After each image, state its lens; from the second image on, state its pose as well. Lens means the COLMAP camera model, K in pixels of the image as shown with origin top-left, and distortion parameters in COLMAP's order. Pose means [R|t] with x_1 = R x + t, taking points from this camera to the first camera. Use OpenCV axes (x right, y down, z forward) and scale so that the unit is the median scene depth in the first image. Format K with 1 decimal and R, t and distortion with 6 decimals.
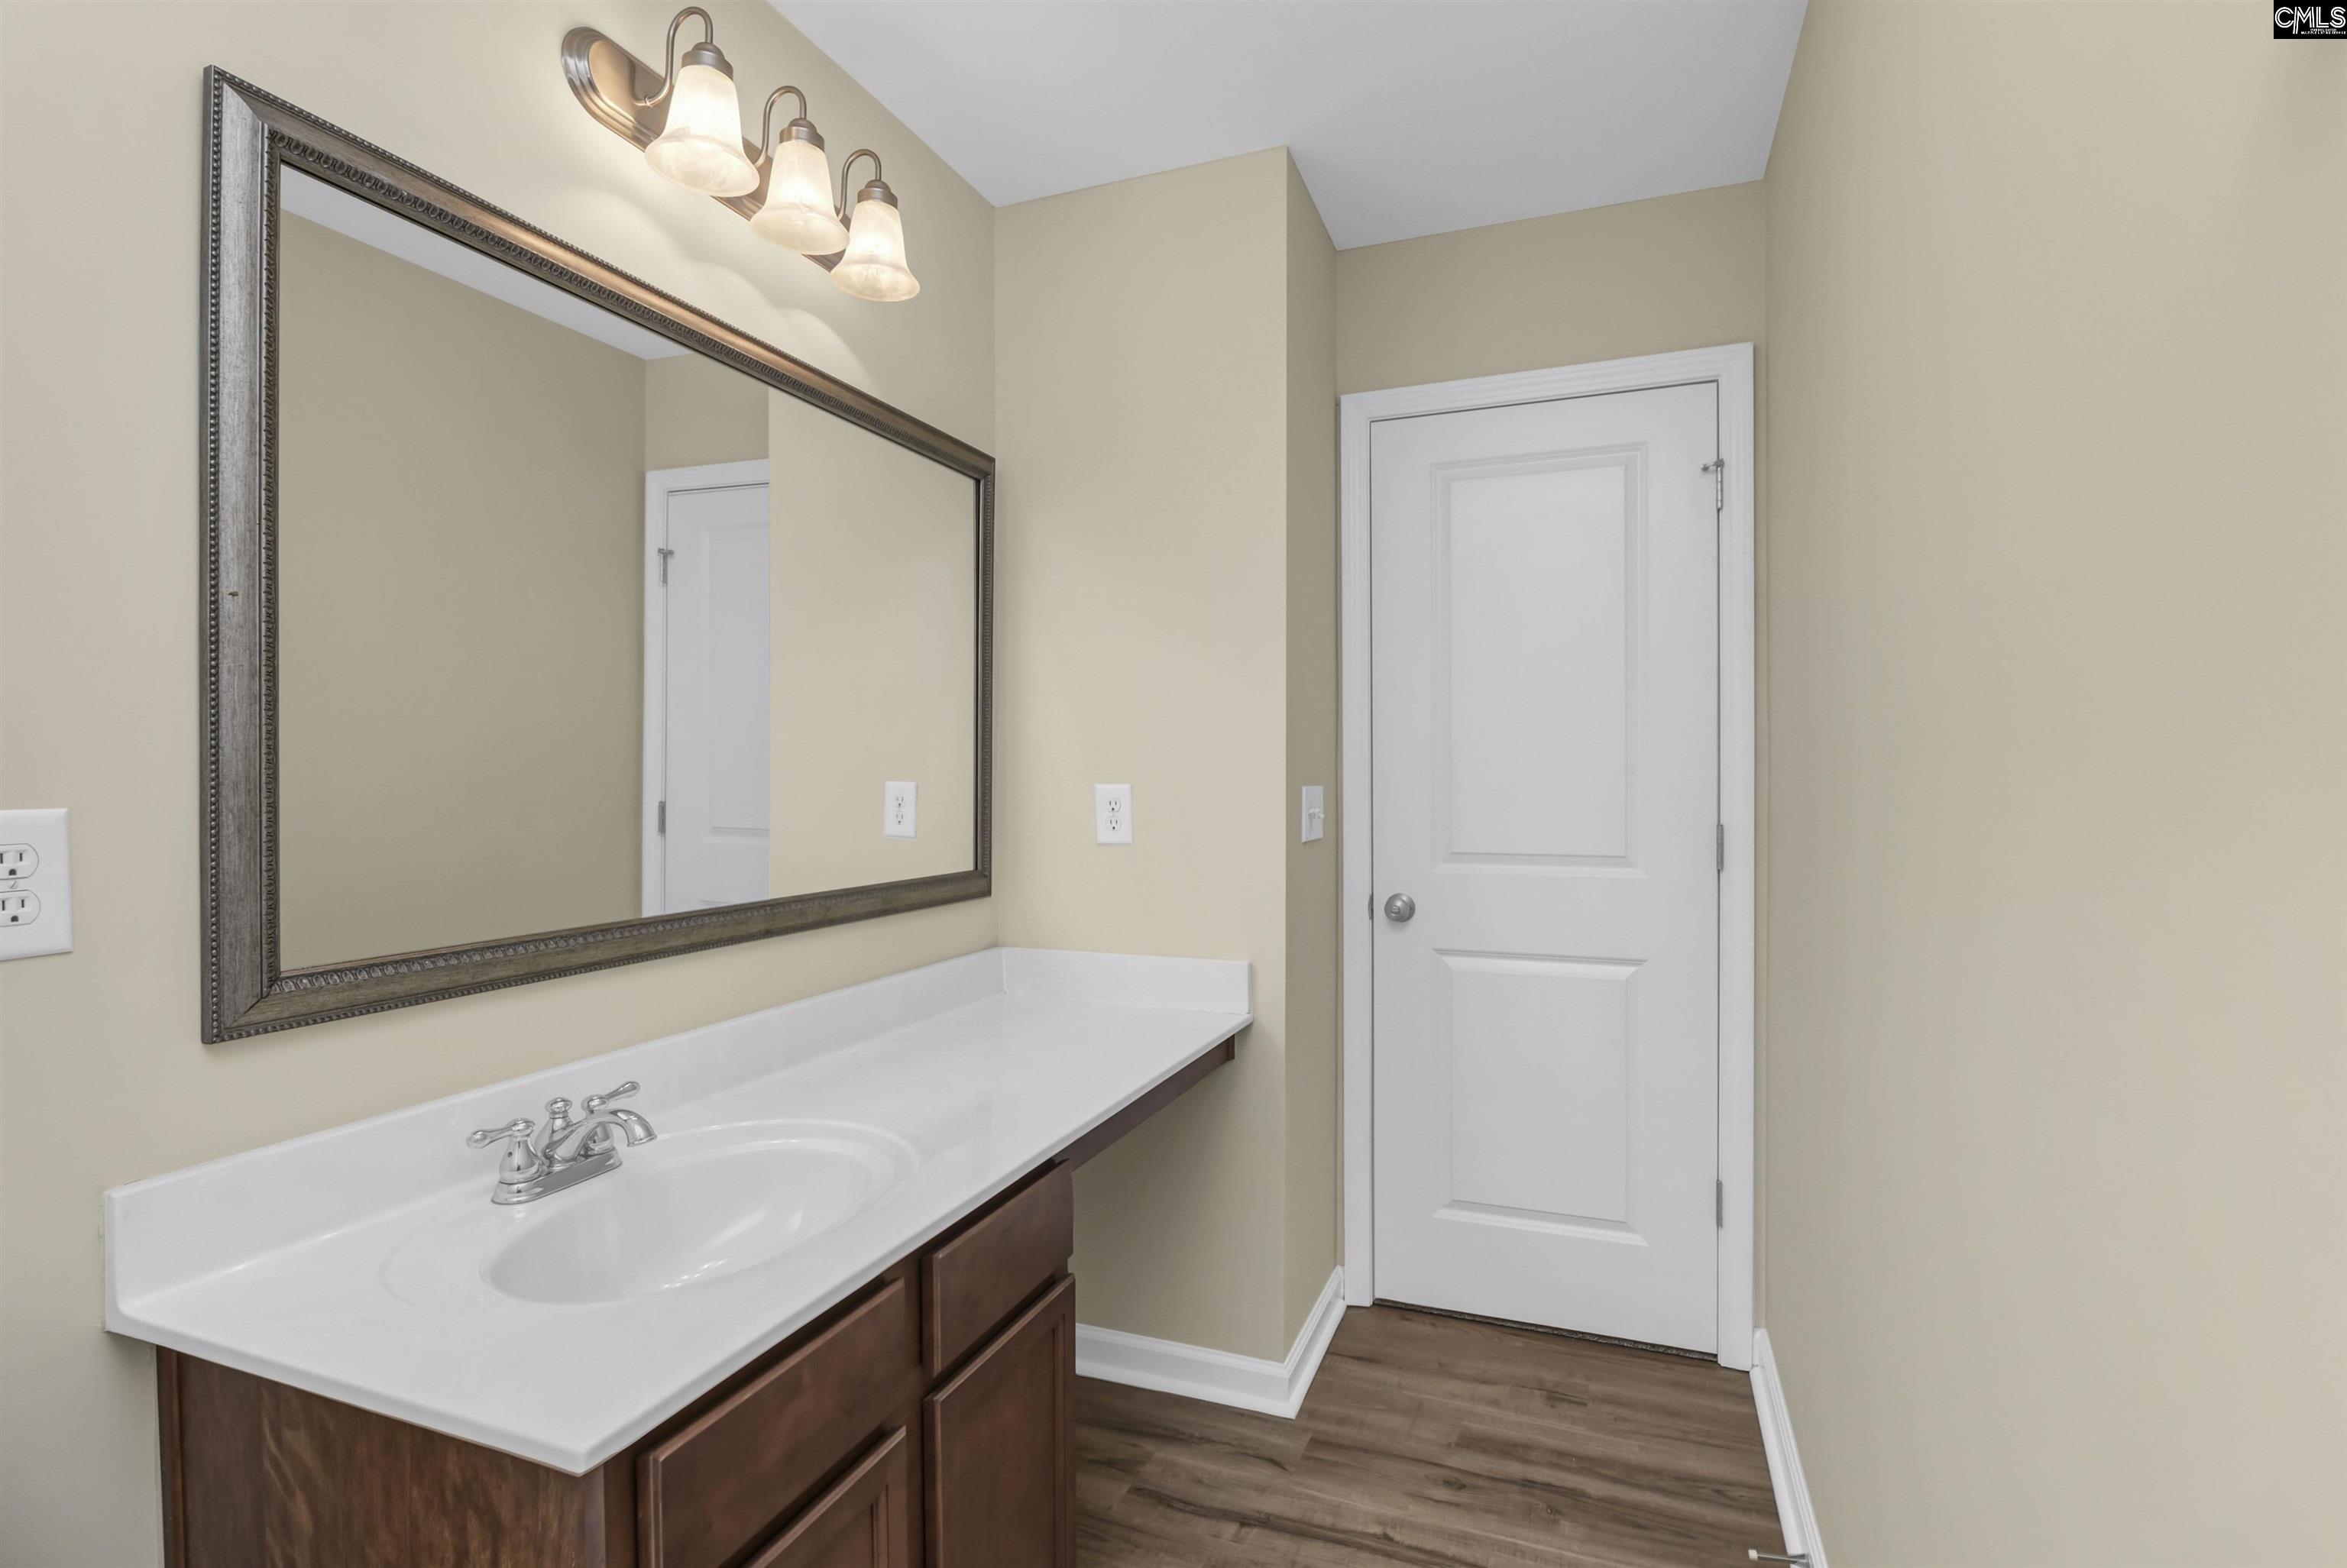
lens RADIAL K [[1144.3, 0, 1172.4], [0, 1144.3, 759.7], [0, 0, 1]] dist [-0.022304, -0.000343]
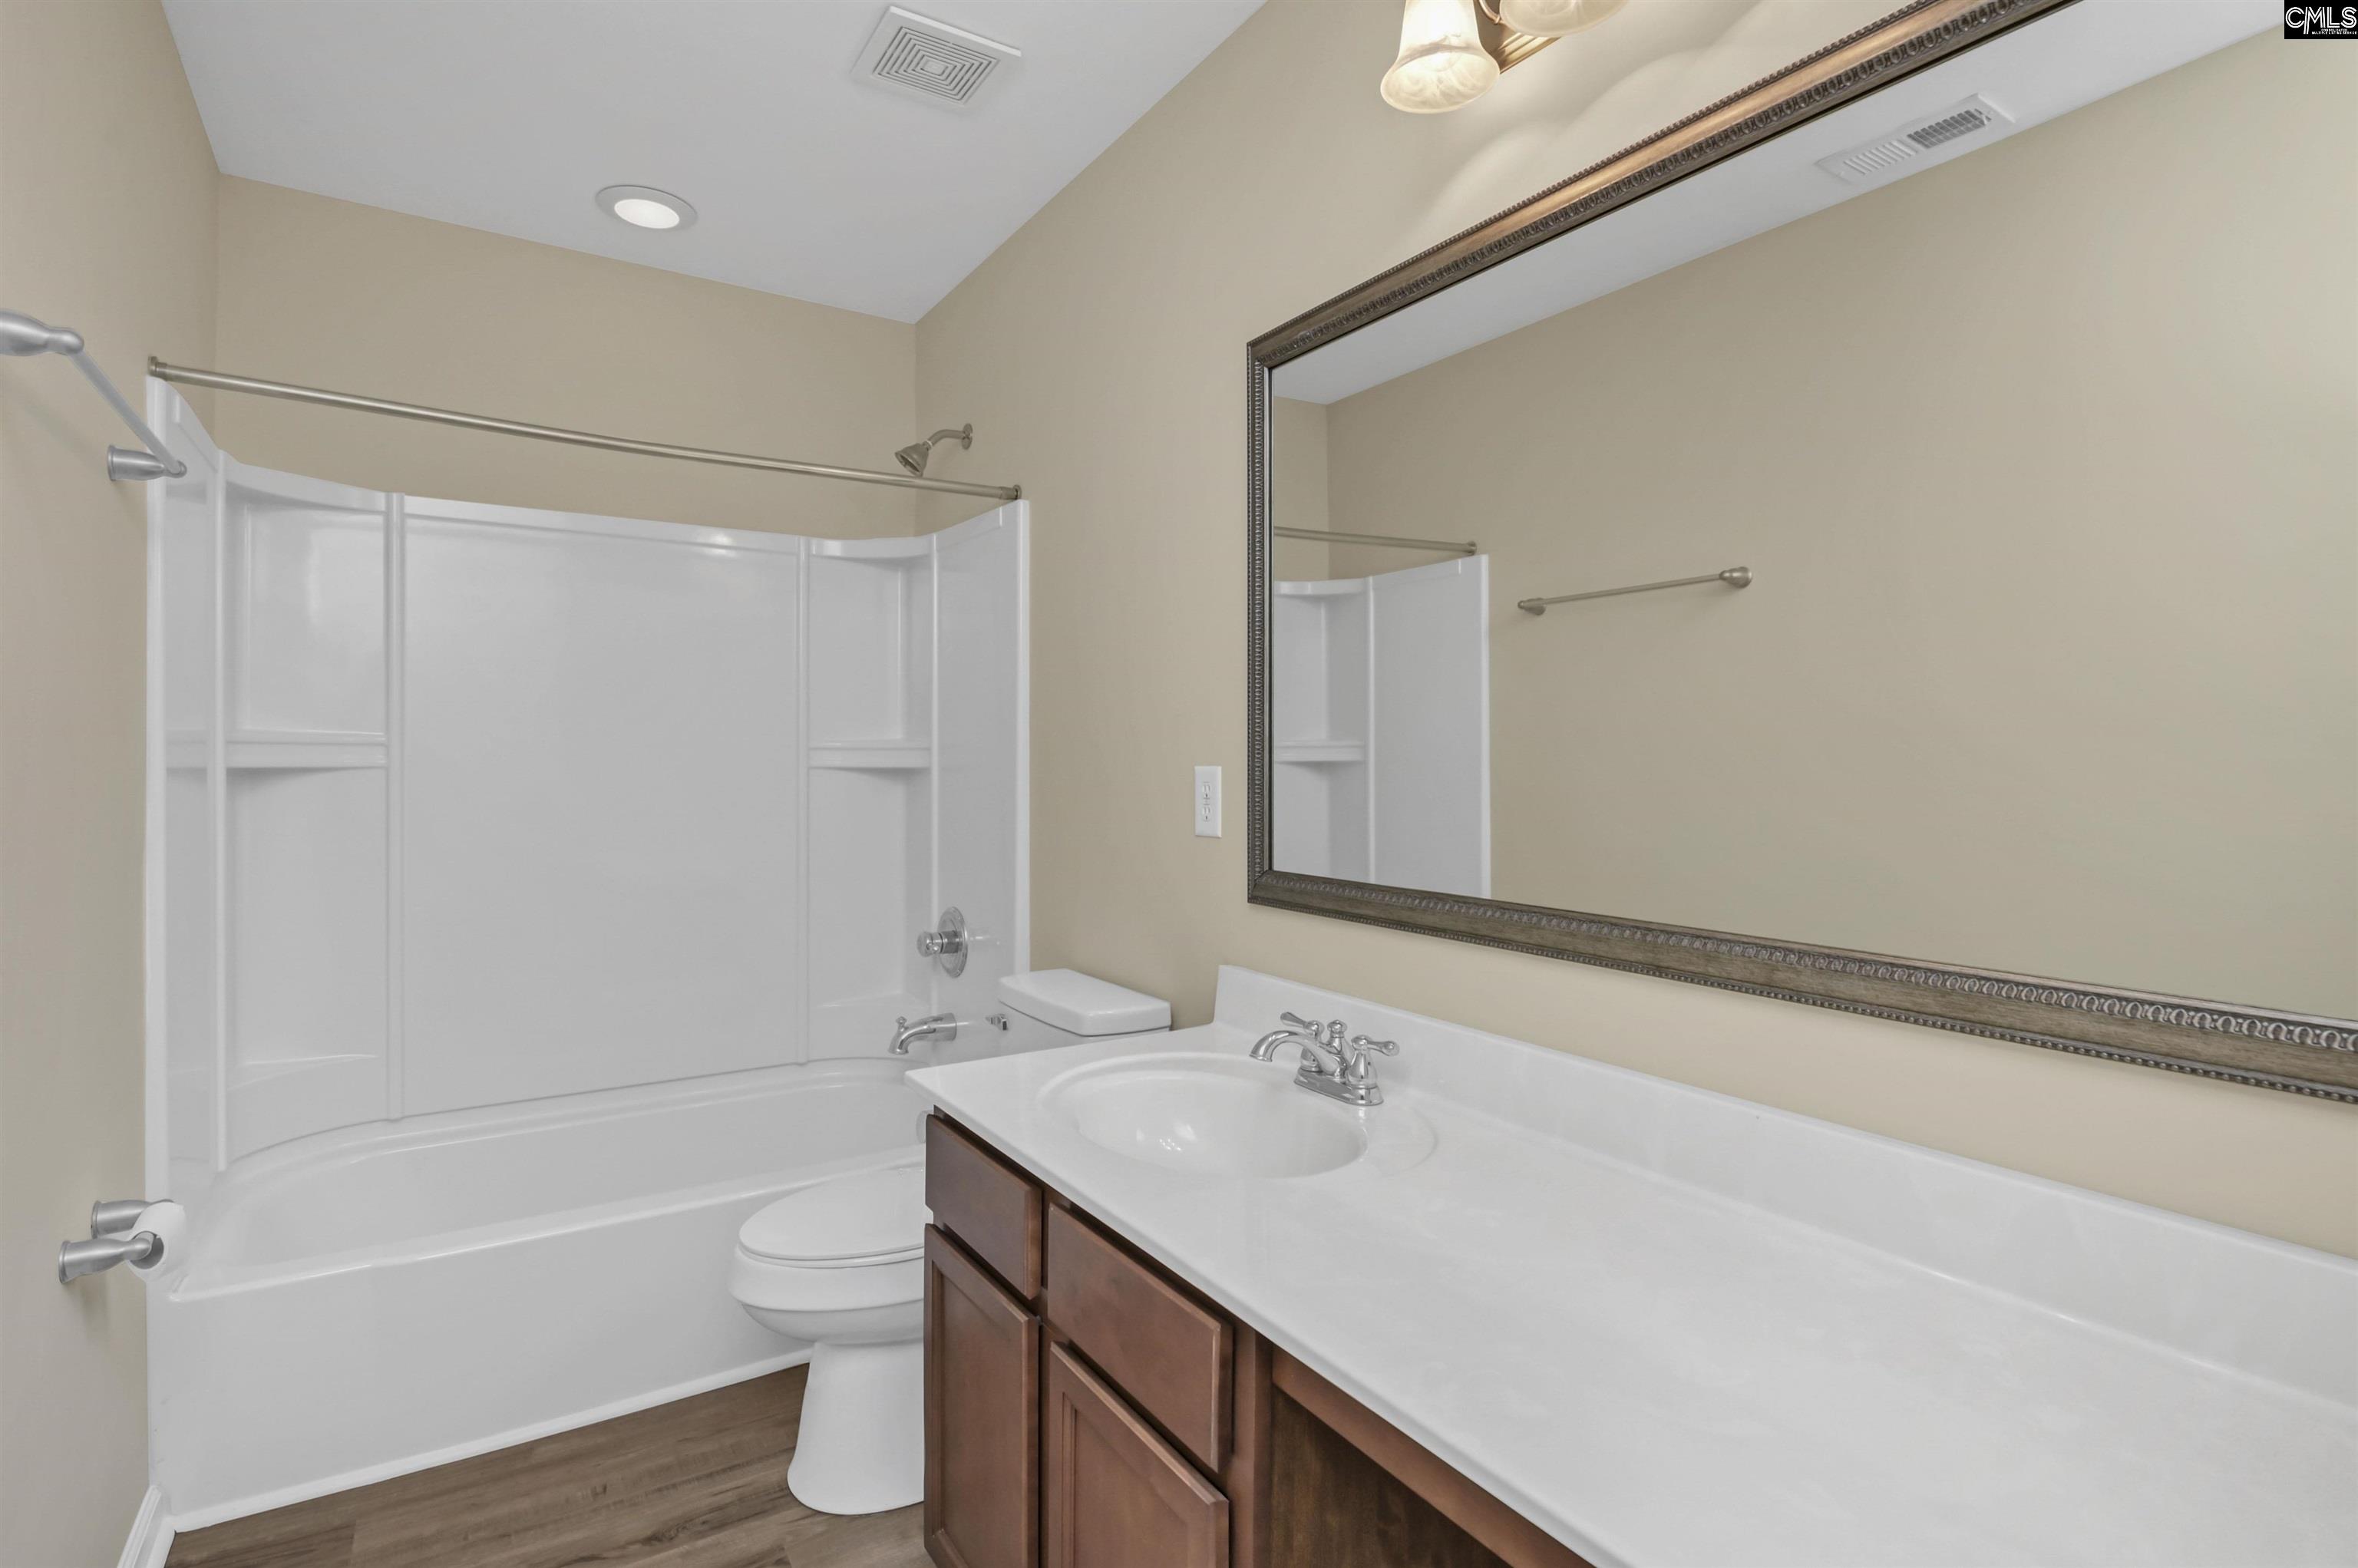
lens RADIAL K [[1149.8, 0, 1177.9], [0, 1149.8, 759.5], [0, 0, 1]] dist [-0.022304, -0.000343]
pose [[-0.594893, -0.006609, -0.803777, 0.447013], [0.002374, 0.999947, -0.009979, 0.036968], [0.803801, -0.007844, -0.594846, 1.400687]]
